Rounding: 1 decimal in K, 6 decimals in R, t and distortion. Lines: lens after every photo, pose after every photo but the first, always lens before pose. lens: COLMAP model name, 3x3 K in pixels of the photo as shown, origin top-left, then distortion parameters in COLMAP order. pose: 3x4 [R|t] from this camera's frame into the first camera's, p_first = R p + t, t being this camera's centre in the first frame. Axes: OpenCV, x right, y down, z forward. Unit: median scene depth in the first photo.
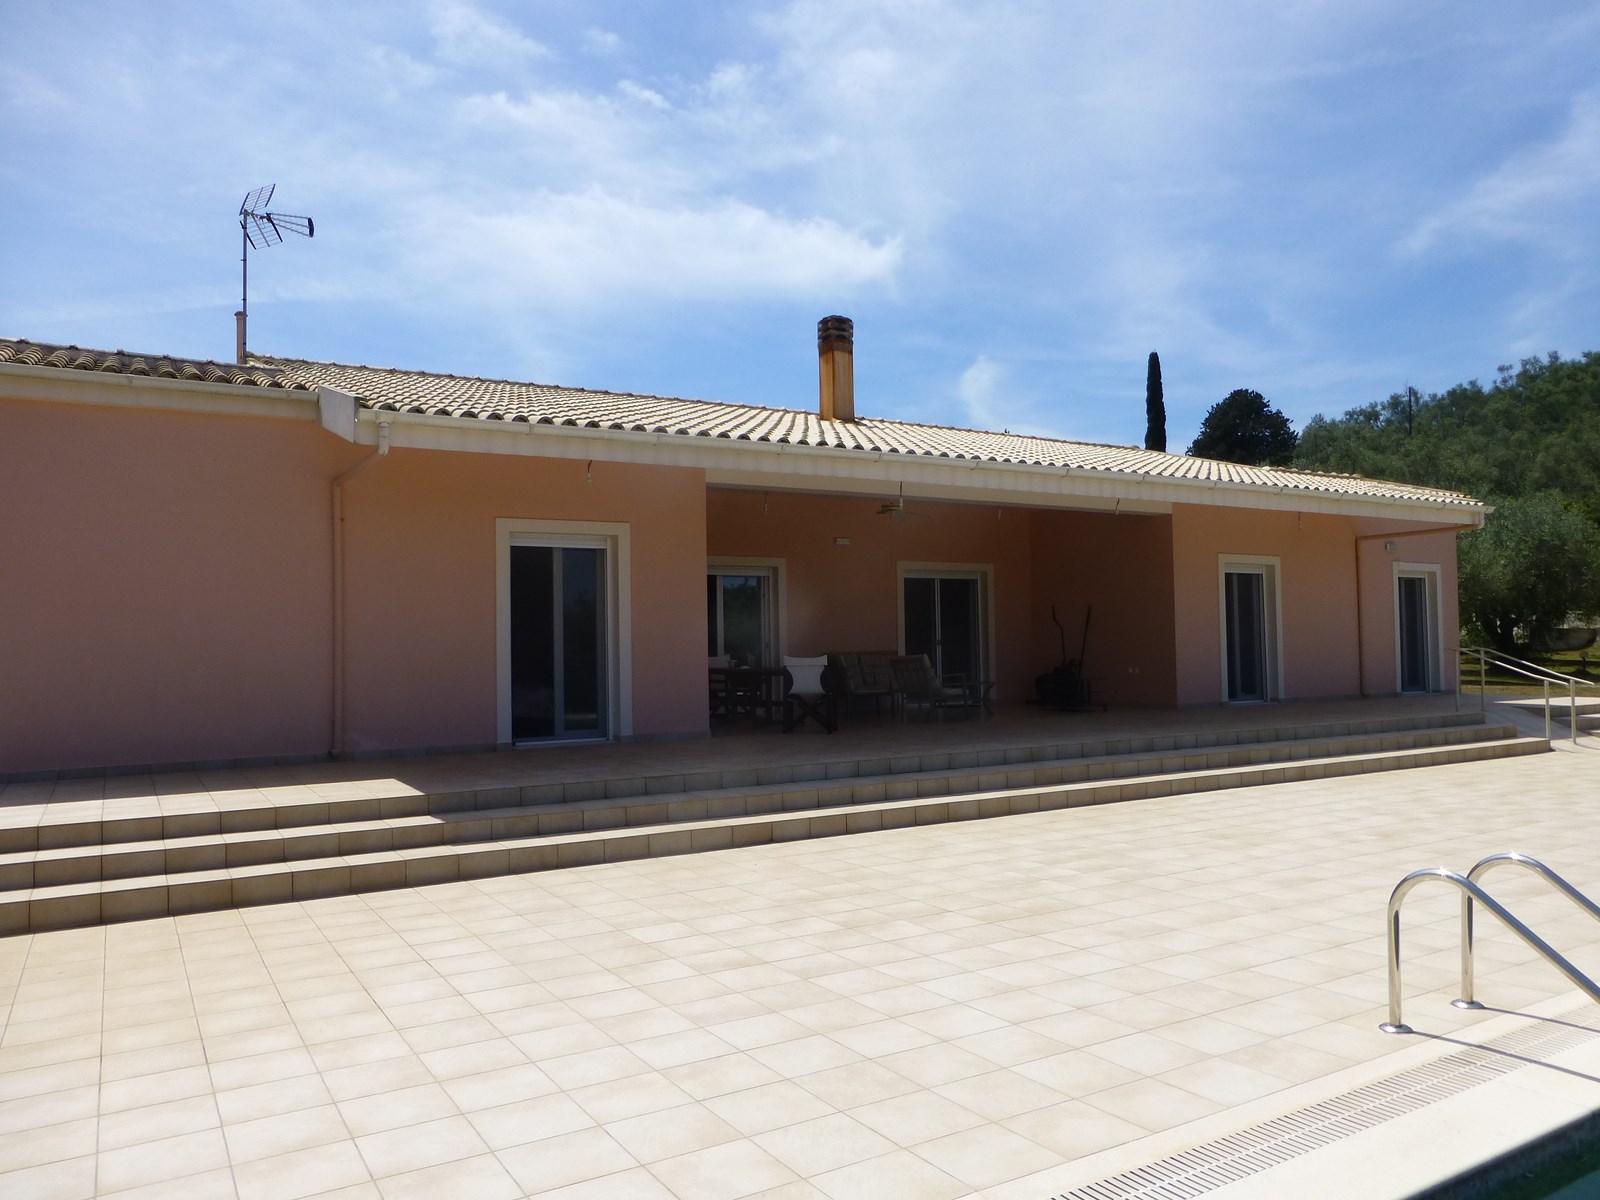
lens RADIAL K [[1203.0, 0, 805.7], [0, 1203.0, 573.5], [0, 0, 1]] dist [-0.007736, 0.018644]
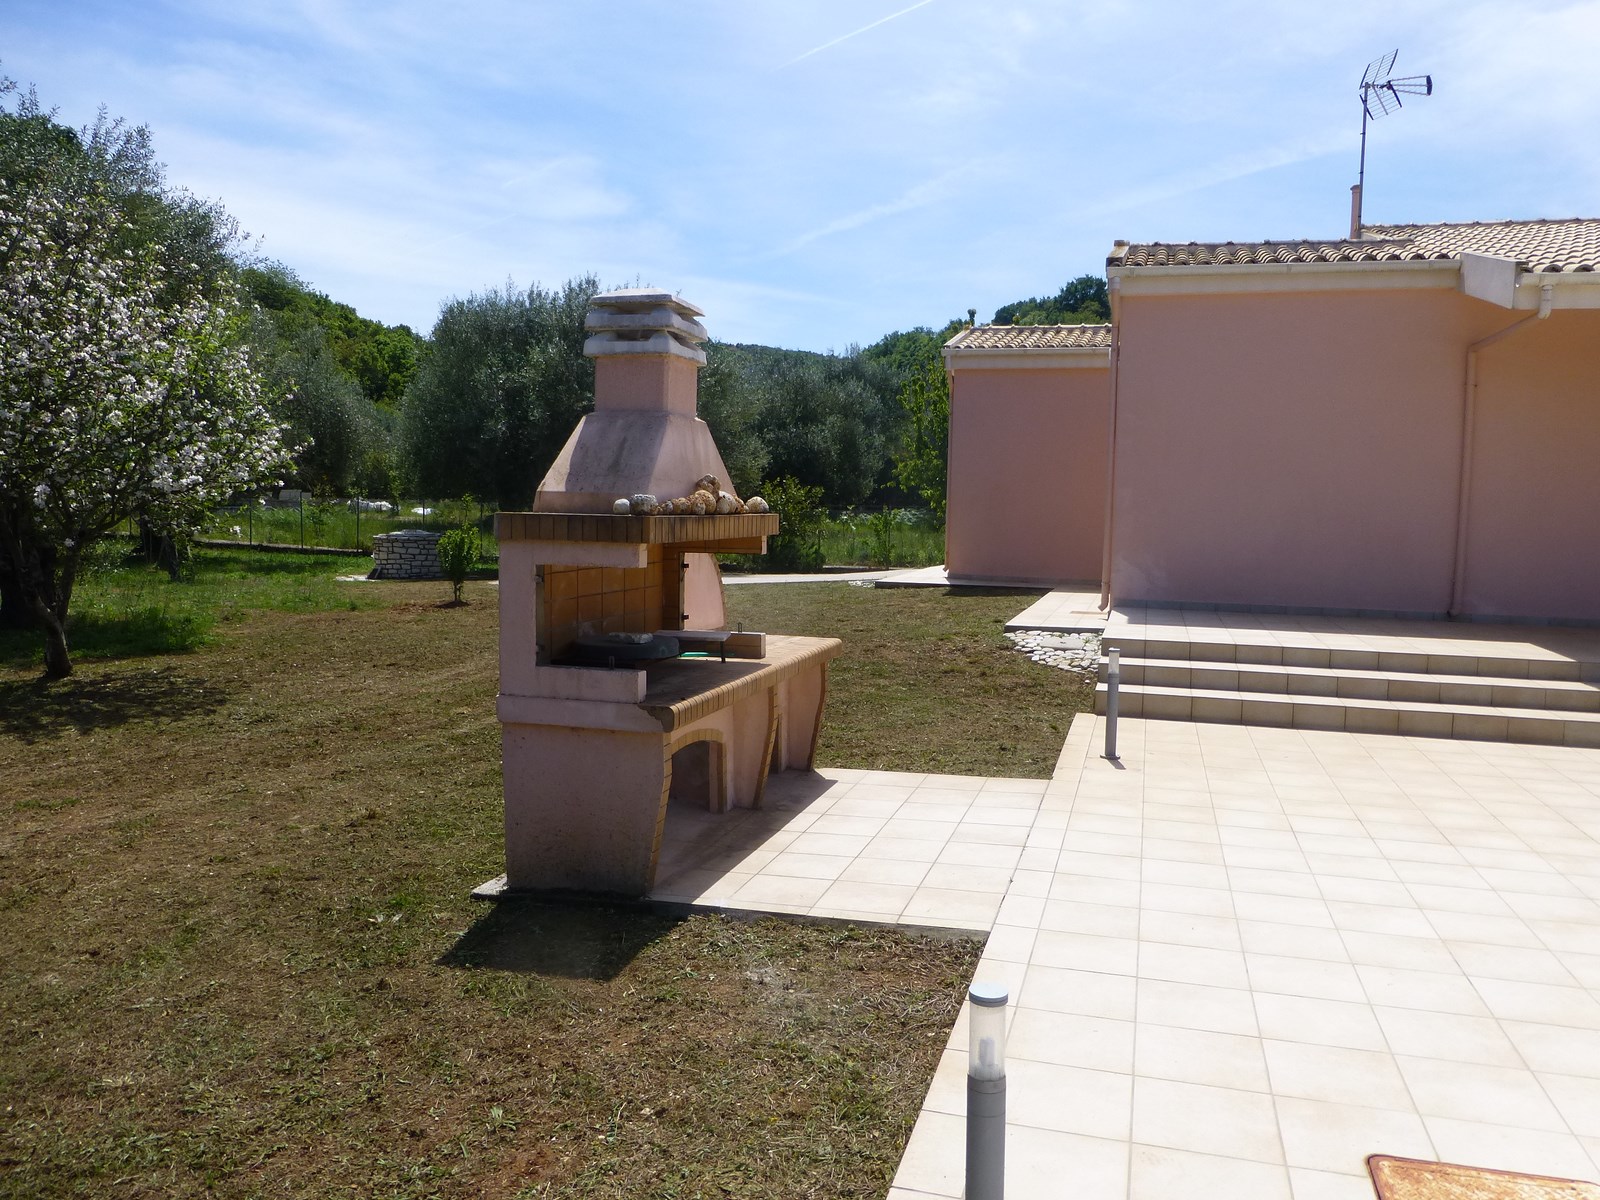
lens RADIAL K [[1203.0, 0, 805.7], [0, 1203.0, 573.5], [0, 0, 1]] dist [-0.007736, 0.018644]
pose [[0.690968, 0.075556, -0.718926, -0.036199], [0.005986, 0.993891, 0.110207, -0.002348], [0.722861, -0.080453, 0.686294, -0.114848]]
